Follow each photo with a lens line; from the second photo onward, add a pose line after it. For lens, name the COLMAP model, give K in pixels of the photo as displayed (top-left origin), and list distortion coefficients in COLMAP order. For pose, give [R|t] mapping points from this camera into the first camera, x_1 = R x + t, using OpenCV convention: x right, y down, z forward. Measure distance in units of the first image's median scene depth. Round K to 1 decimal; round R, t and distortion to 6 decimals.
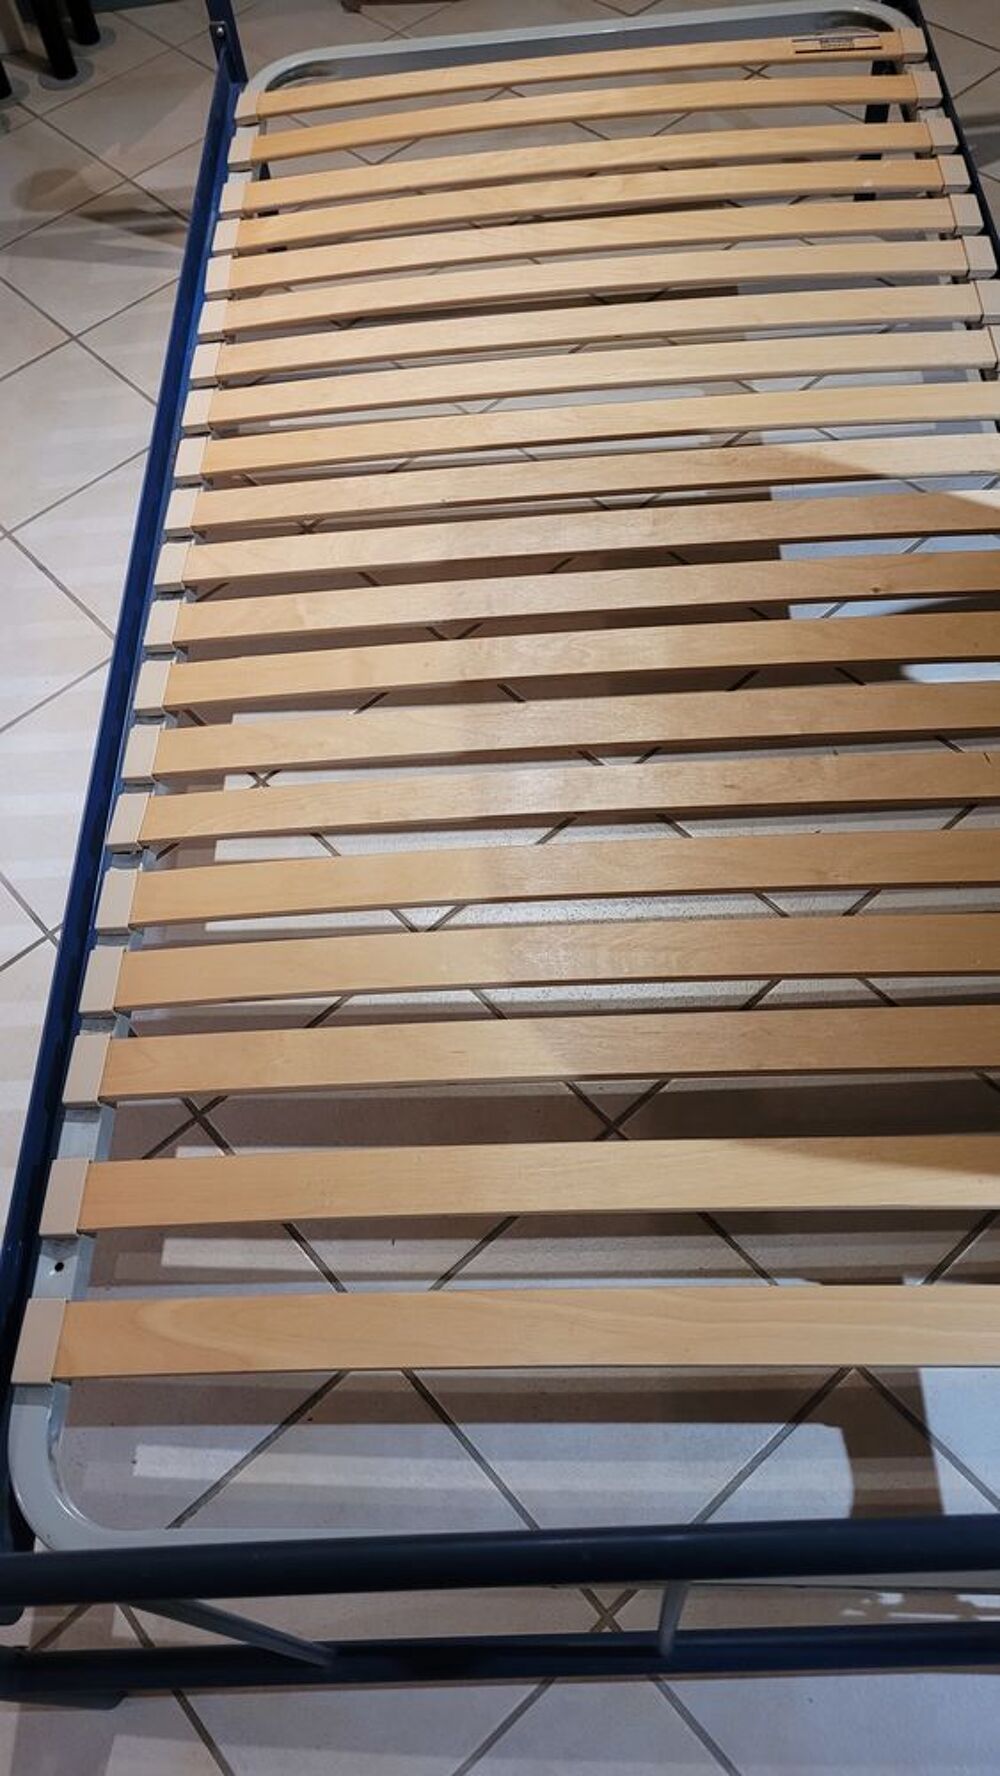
lens RADIAL K [[1321.7, 0, 479.6], [0, 1321.7, 887.1], [0, 0, 1]] dist [0.052759, -0.068536]
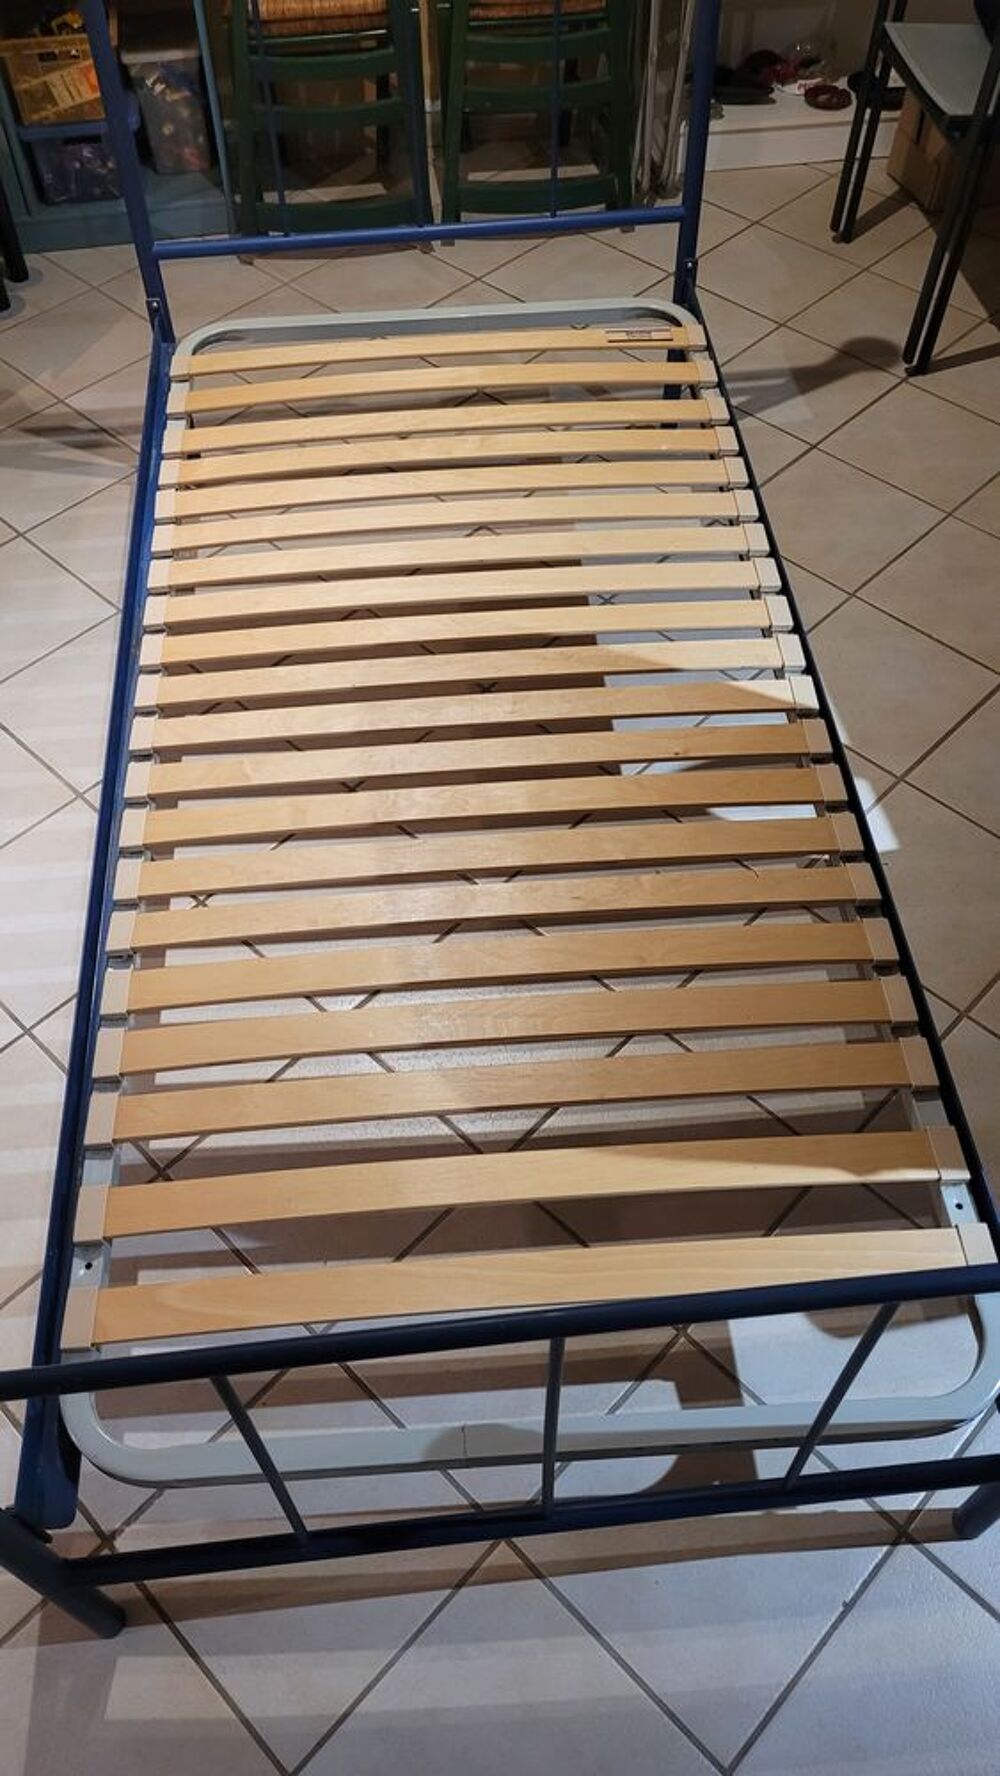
lens RADIAL K [[1321.7, 0, 479.6], [0, 1321.7, 887.1], [0, 0, 1]] dist [0.052759, -0.068536]
pose [[0.994047, -0.015737, 0.107807, -0.048116], [0.025660, 0.995494, -0.091287, 0.029531], [-0.105885, 0.093510, 0.989972, -0.289735]]
